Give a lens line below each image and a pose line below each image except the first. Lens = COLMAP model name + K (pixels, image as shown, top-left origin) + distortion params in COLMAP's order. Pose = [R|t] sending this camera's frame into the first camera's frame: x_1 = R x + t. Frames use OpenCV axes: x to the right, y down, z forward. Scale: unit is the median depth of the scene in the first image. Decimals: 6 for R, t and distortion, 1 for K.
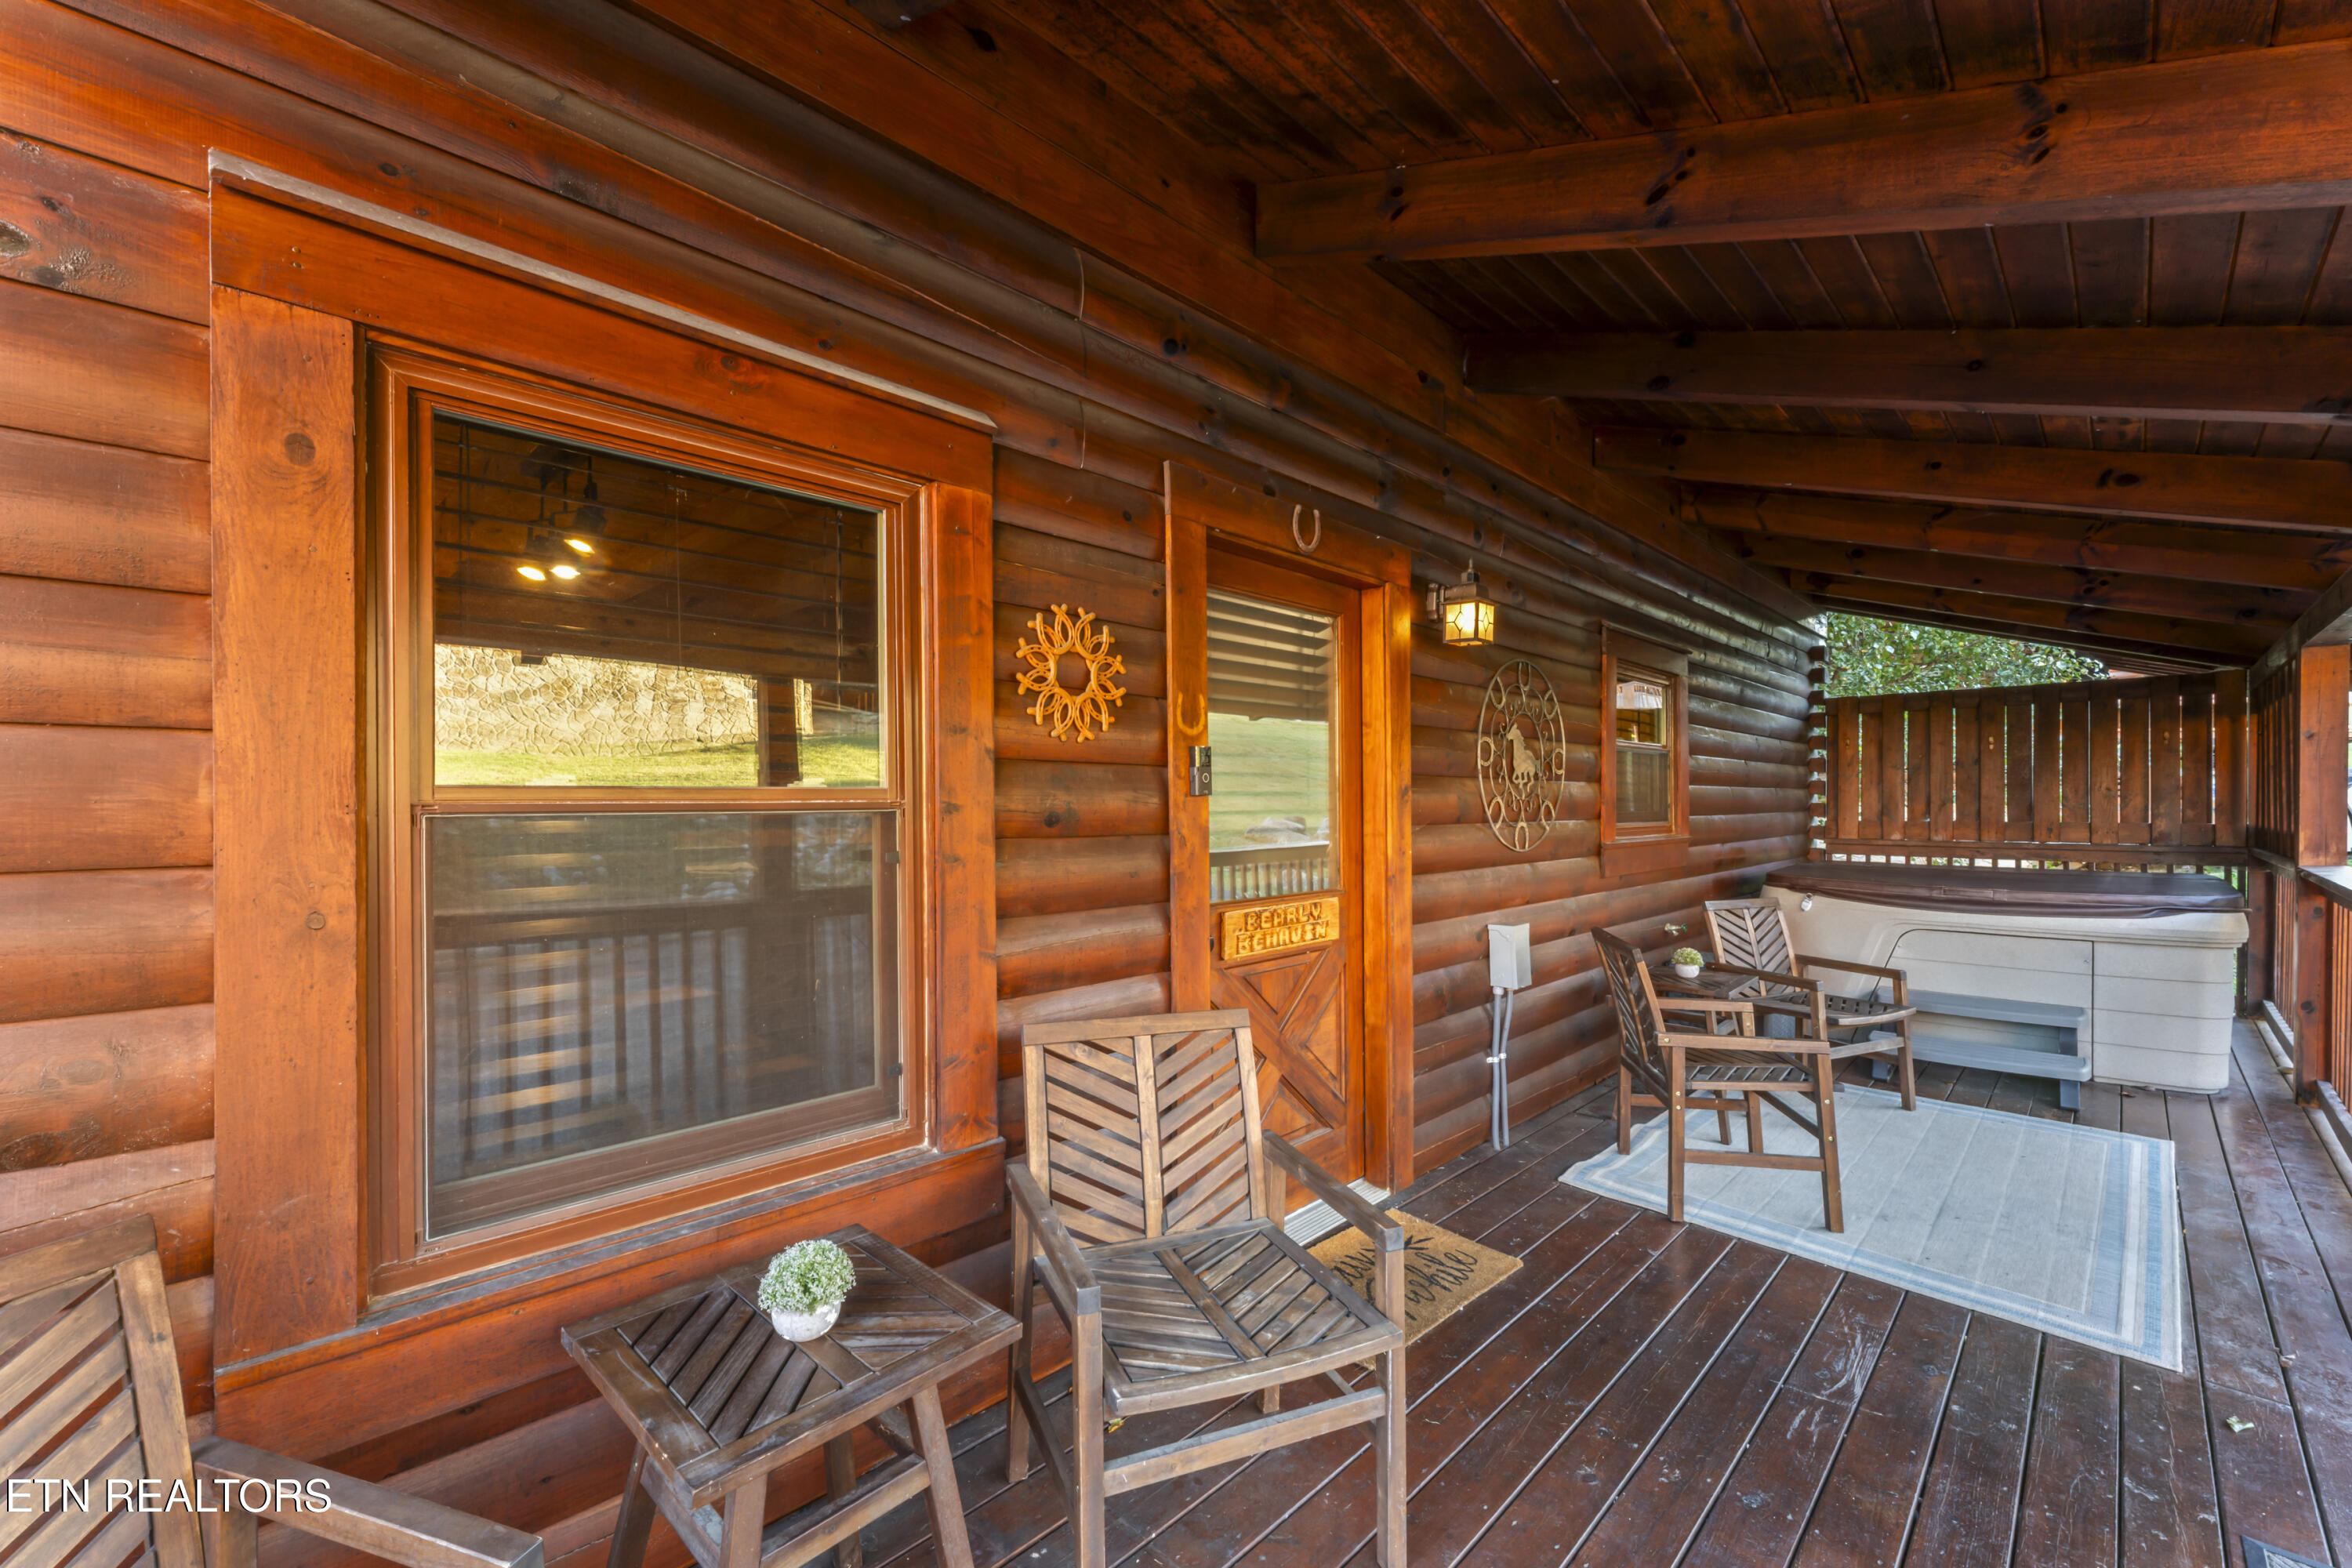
lens RADIAL K [[942.8, 0, 1165.4], [0, 942.8, 802.2], [0, 0, 1]] dist [-0.008653, 0.000245]
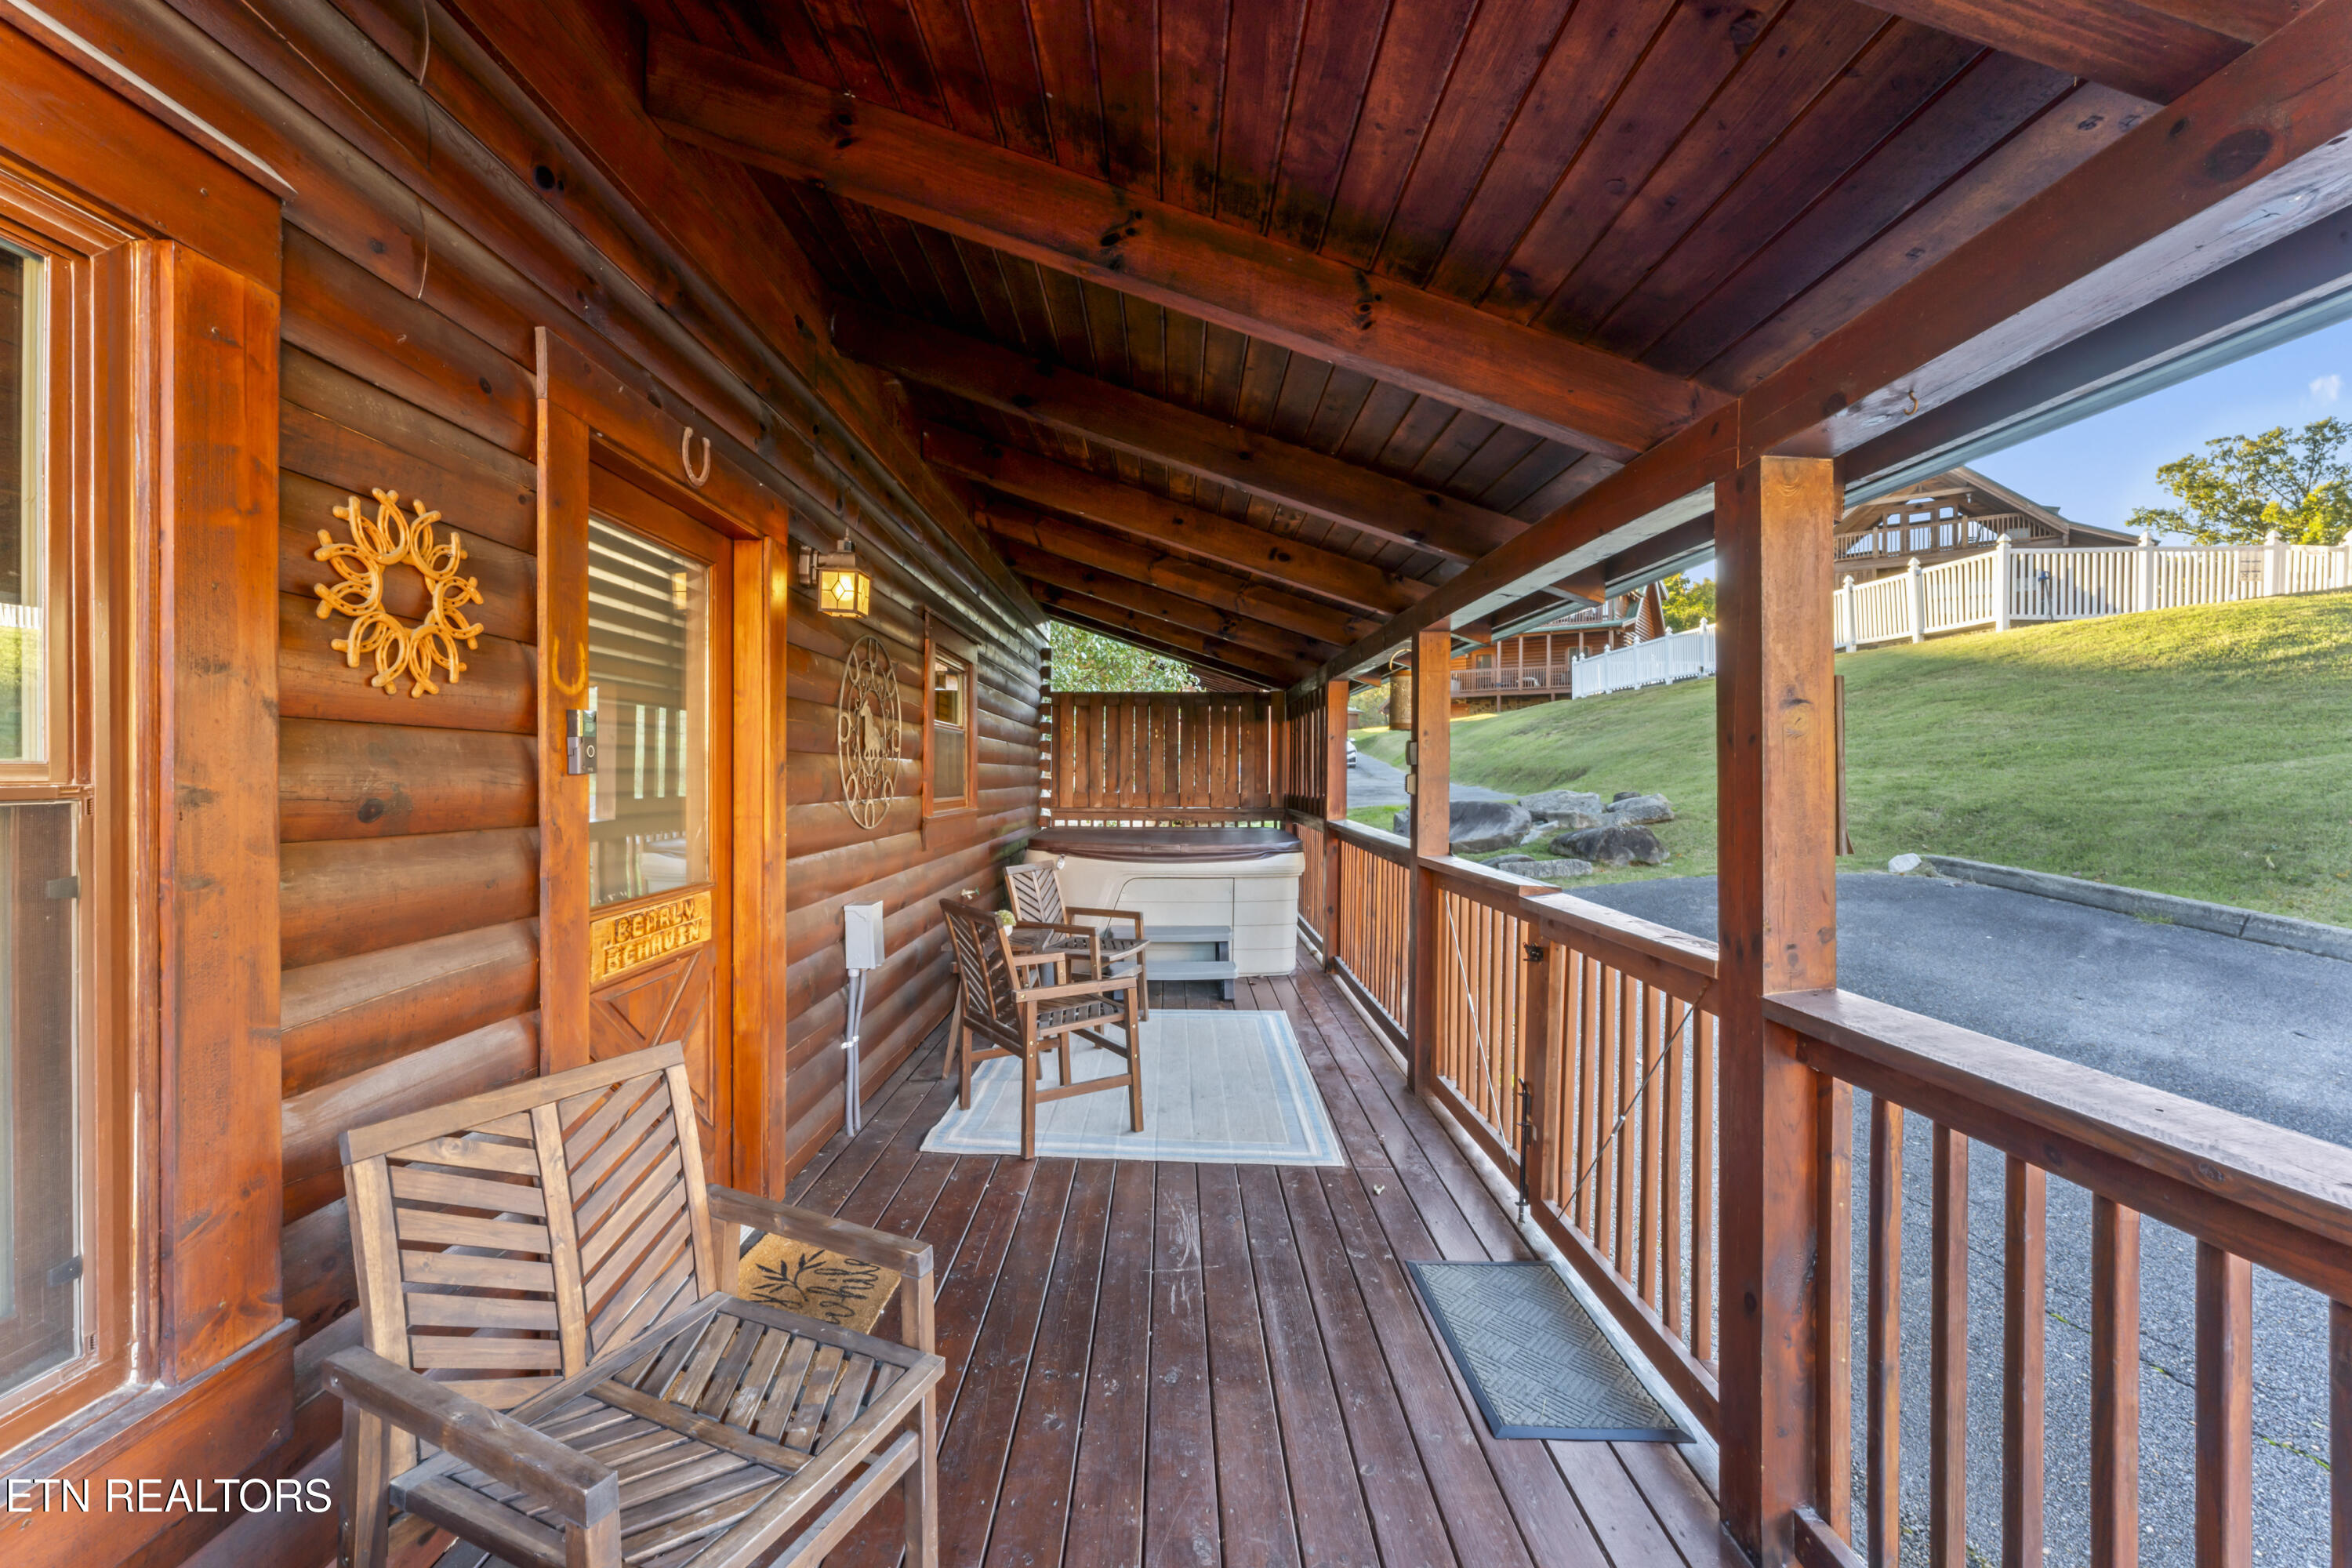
lens RADIAL K [[942.8, 0, 1166.2], [0, 942.8, 770.0], [0, 0, 1]] dist [-0.008653, 0.000245]
pose [[0.715666, 0.007749, 0.698399, -0.152612], [-0.003964, 0.999967, -0.007032, -0.006752], [-0.698431, 0.002264, 0.715674, 0.114403]]
